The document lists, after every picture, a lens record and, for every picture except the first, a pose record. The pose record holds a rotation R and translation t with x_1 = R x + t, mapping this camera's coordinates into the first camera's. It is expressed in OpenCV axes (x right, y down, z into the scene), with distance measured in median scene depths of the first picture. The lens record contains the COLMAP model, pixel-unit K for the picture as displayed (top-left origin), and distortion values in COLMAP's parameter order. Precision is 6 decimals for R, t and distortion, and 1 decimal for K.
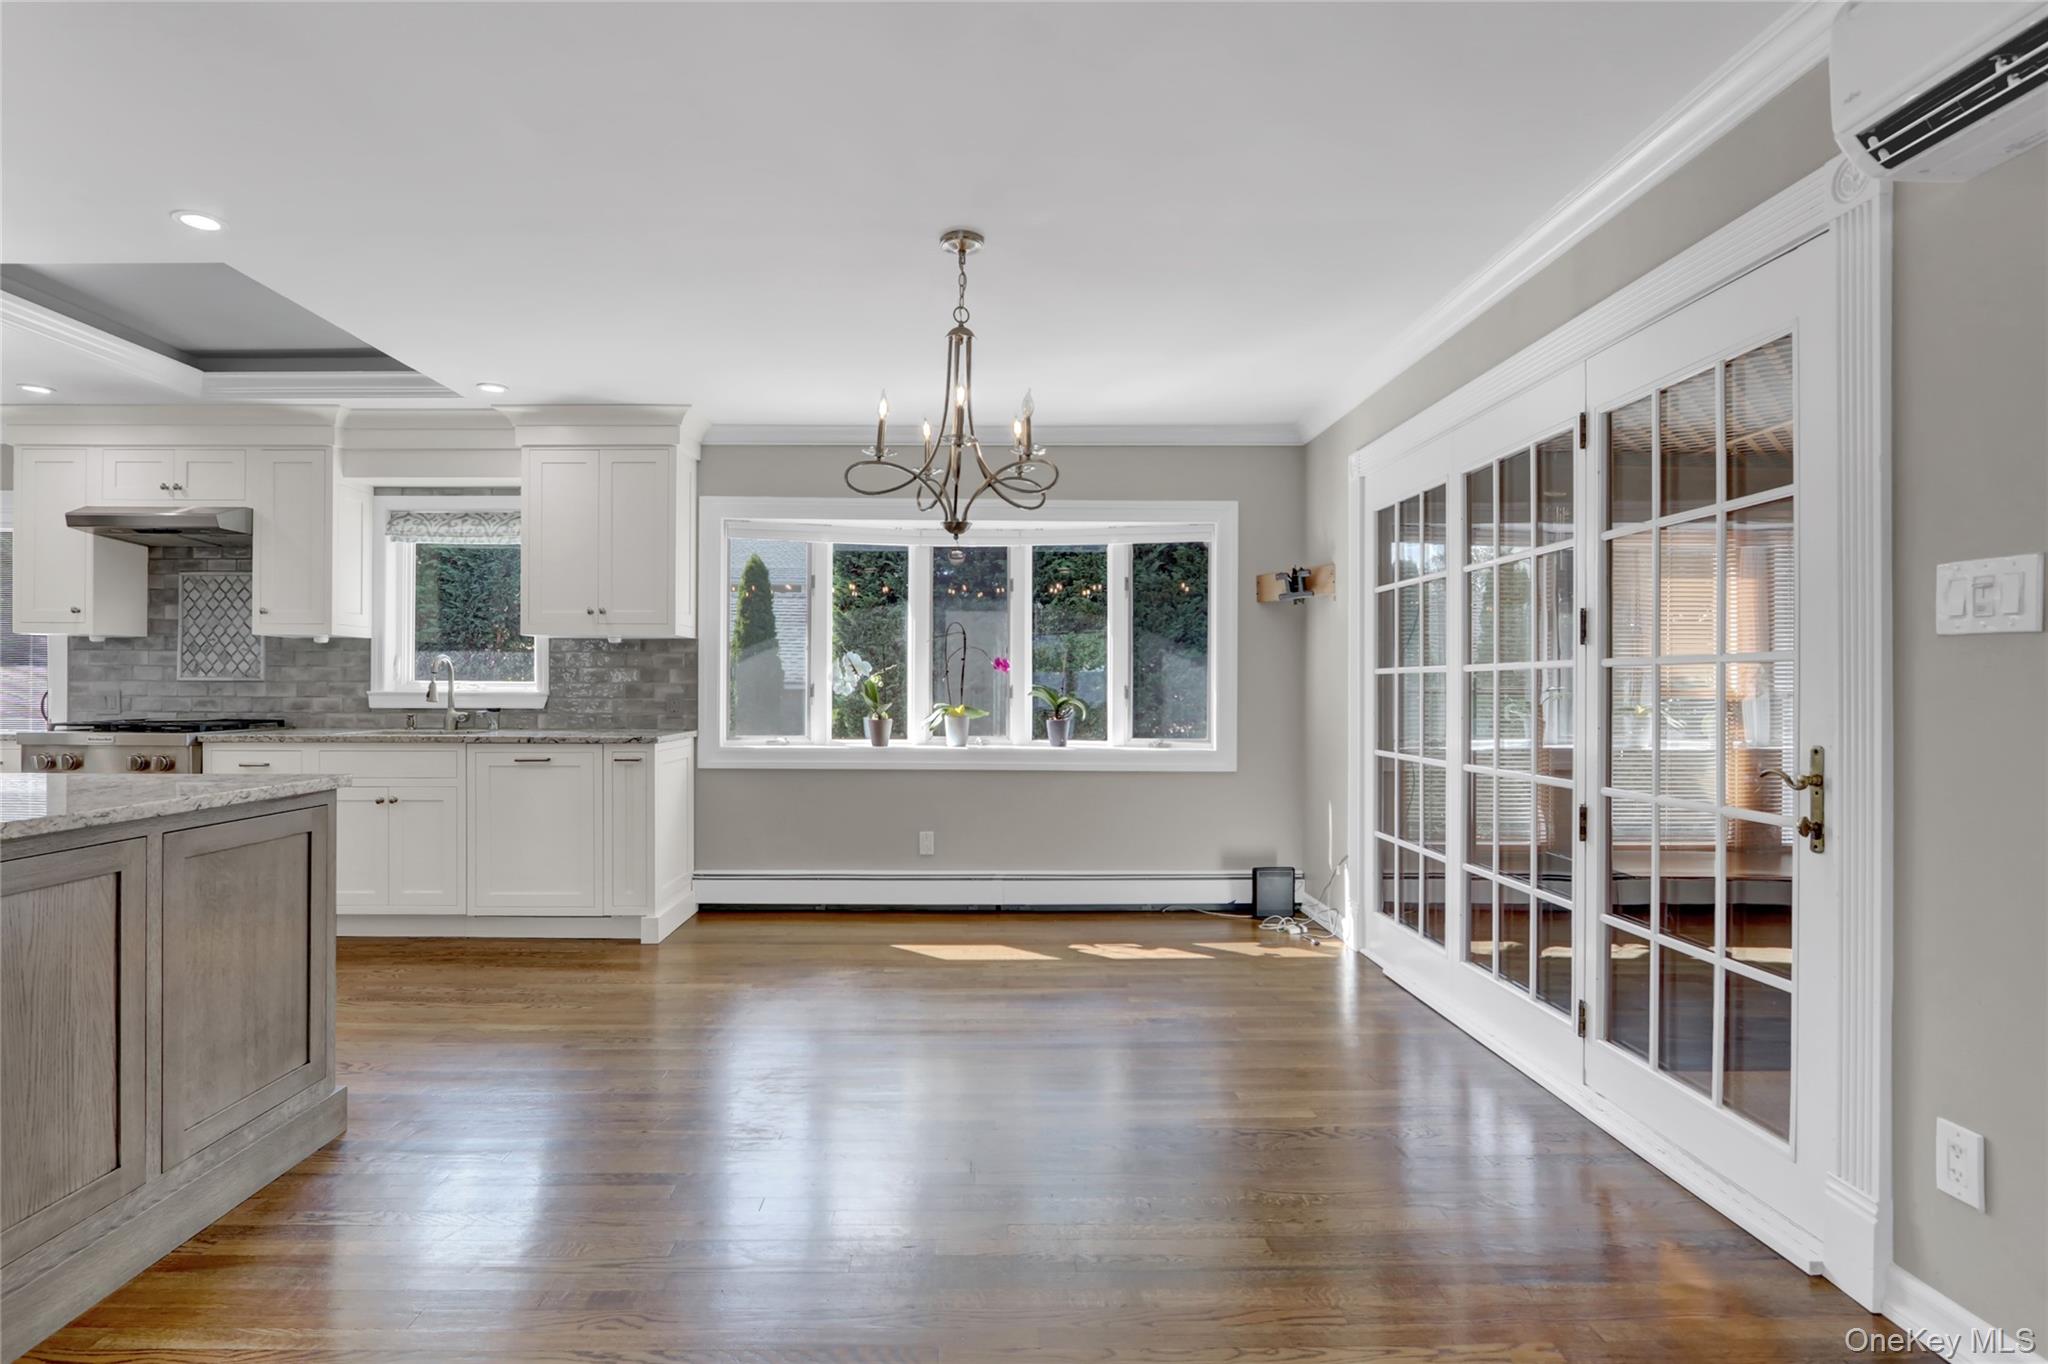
lens RADIAL K [[1017.5, 0, 992.6], [0, 1017.5, 682.8], [0, 0, 1]] dist [-0.012179, 0.000482]
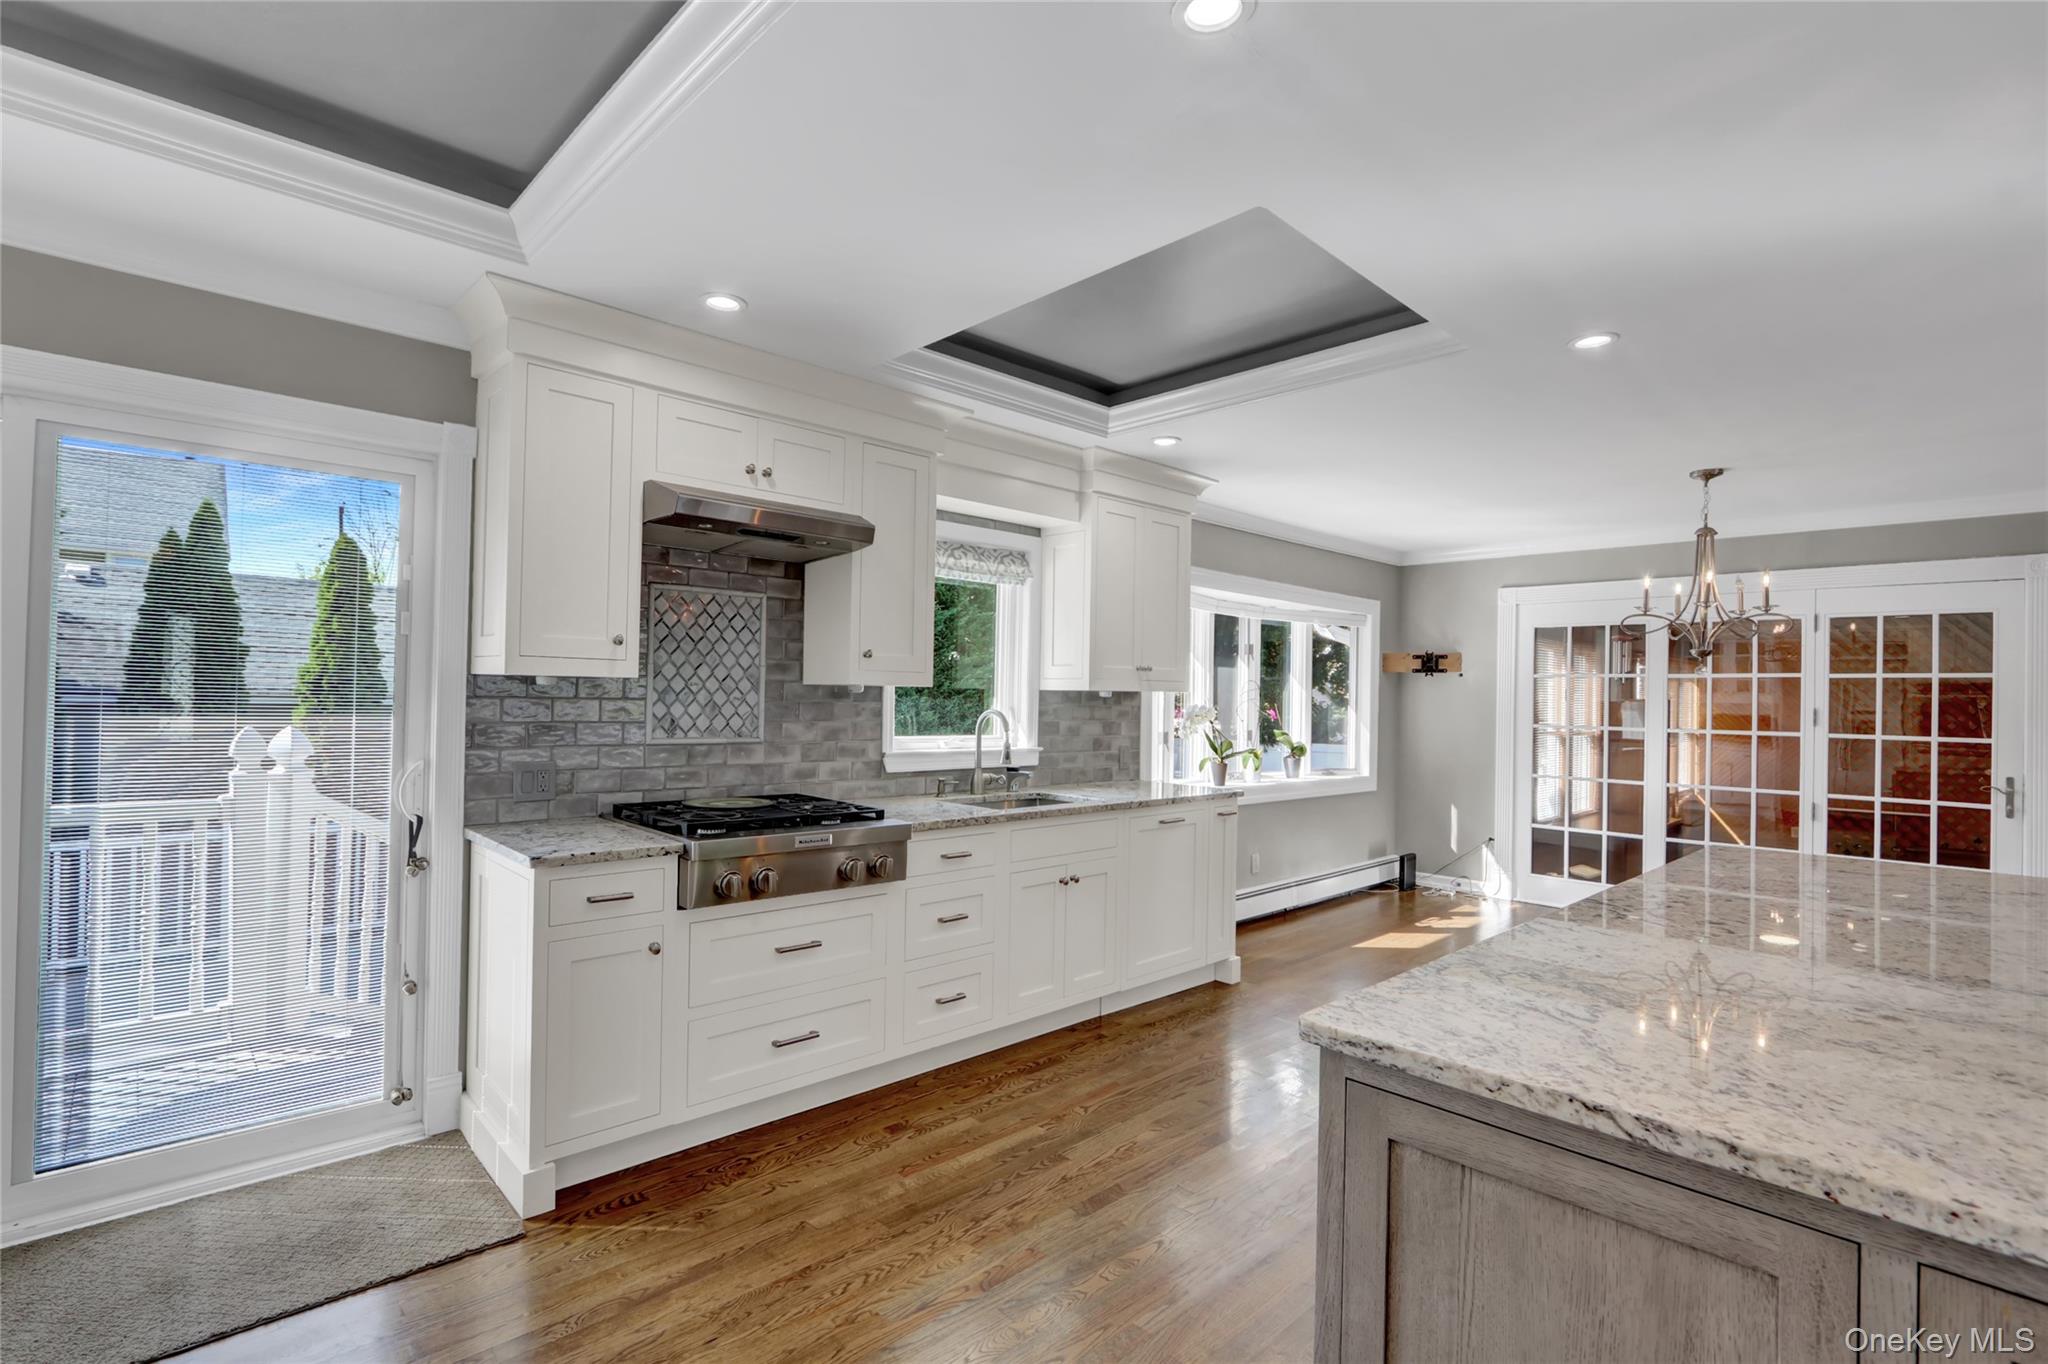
lens RADIAL K [[938.8, 0, 981.6], [0, 938.8, 674.5], [0, 0, 1]] dist [-0.013038, 0.000208]
pose [[0.751701, 0.025502, 0.659011, -1.058321], [-0.019011, 0.999675, -0.017001, -0.042443], [-0.659230, 0.000251, 0.751942, 0.385805]]
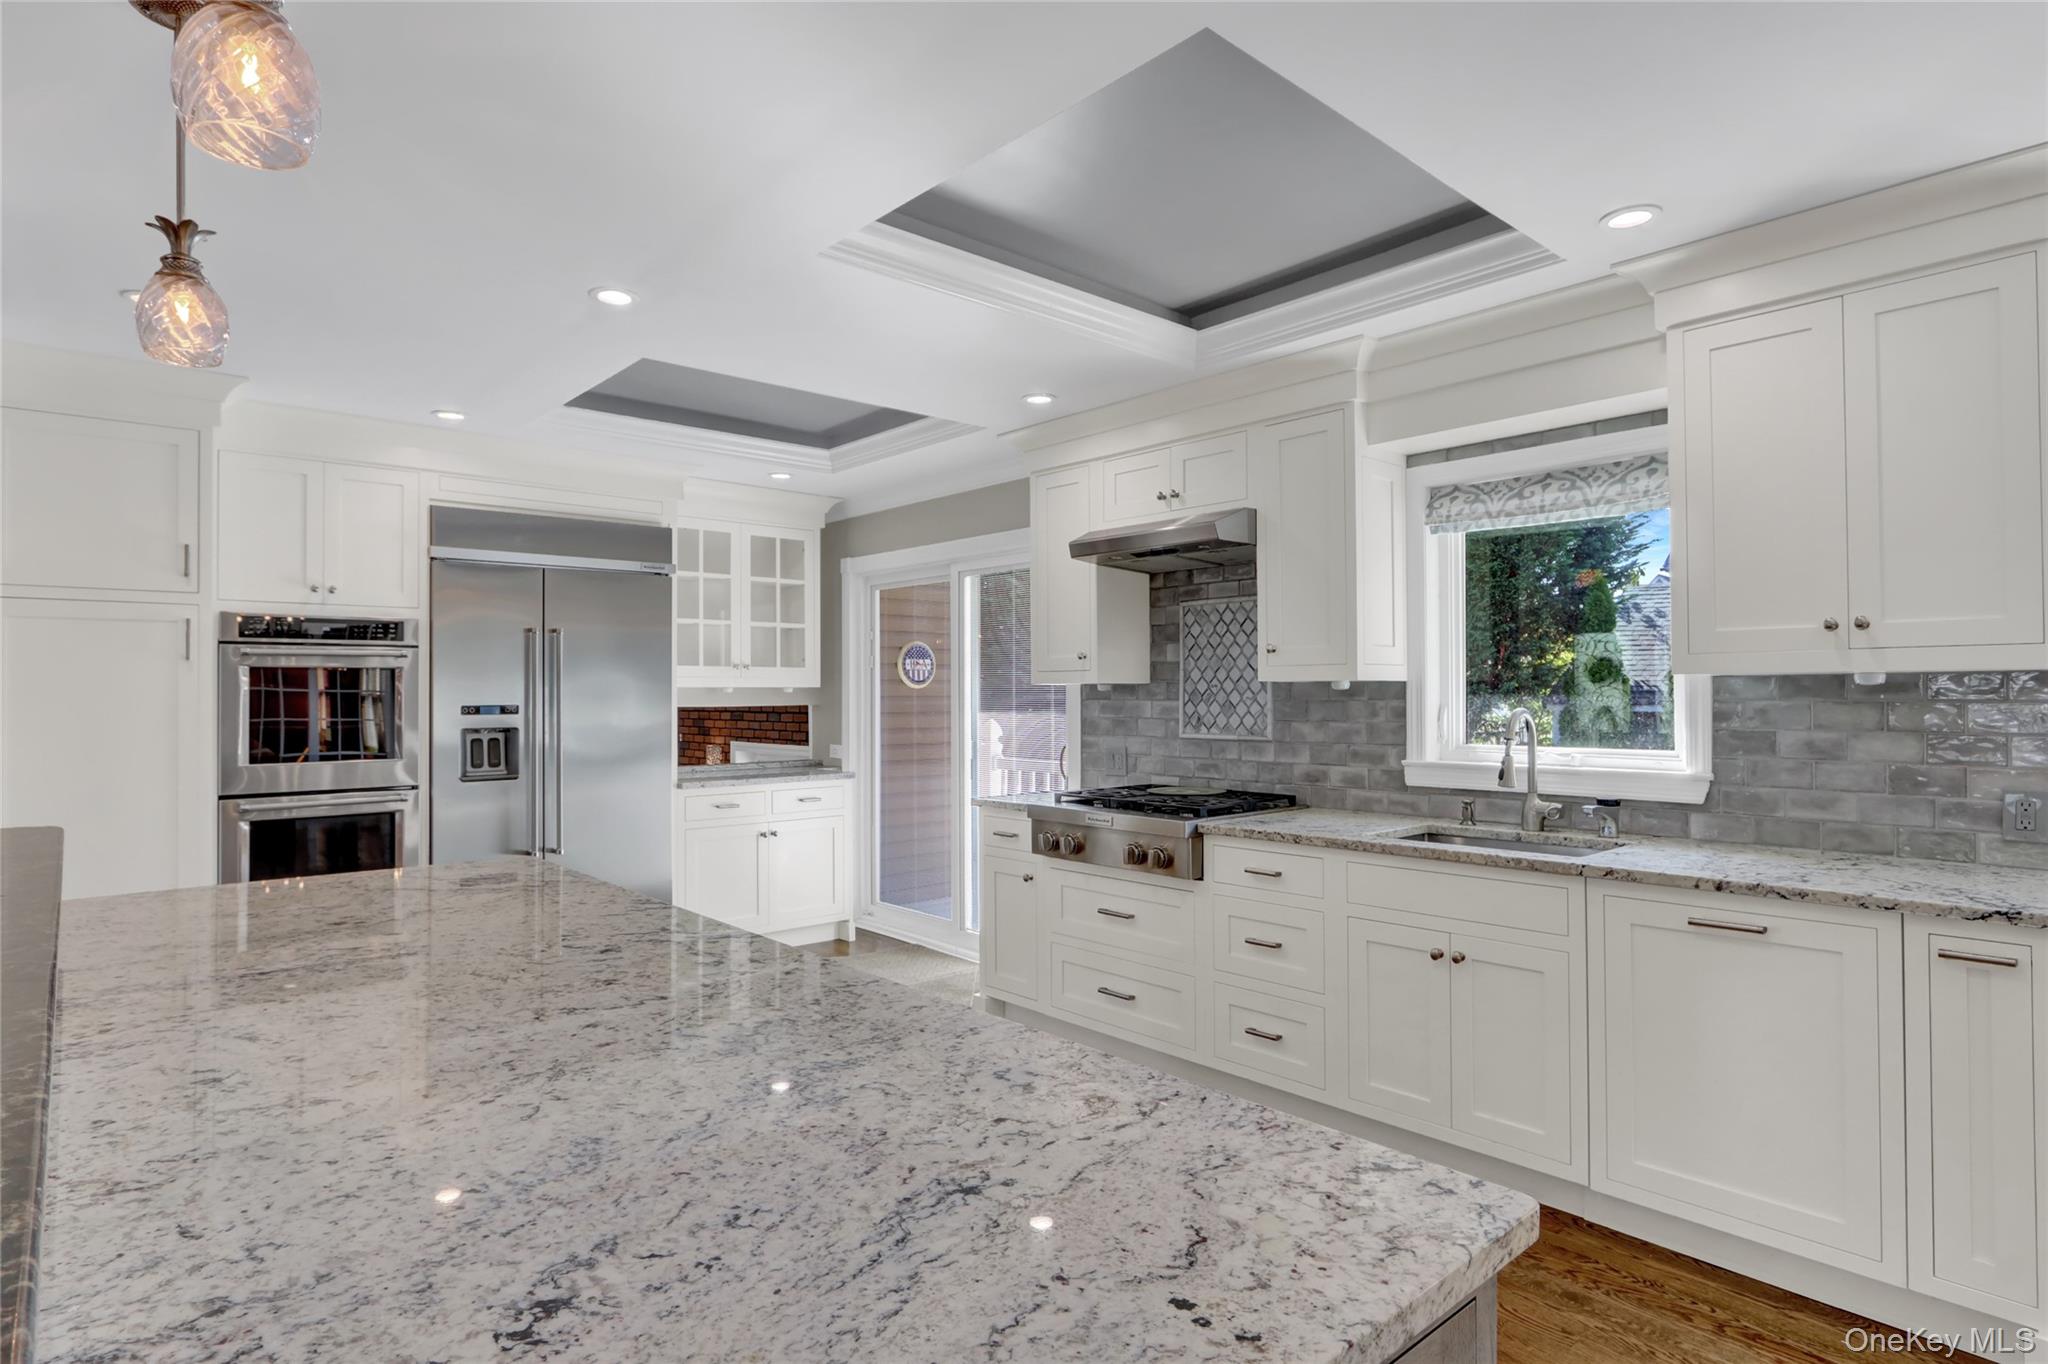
lens RADIAL K [[1076.4, 0, 997.5], [0, 1076.4, 682.8], [0, 0, 1]] dist [-0.018921, 0.000555]
pose [[0.649196, -0.015161, -0.760470, -0.250674], [0.009504, 0.999885, -0.011821, -0.037178], [0.760562, 0.000446, 0.649265, 0.334772]]
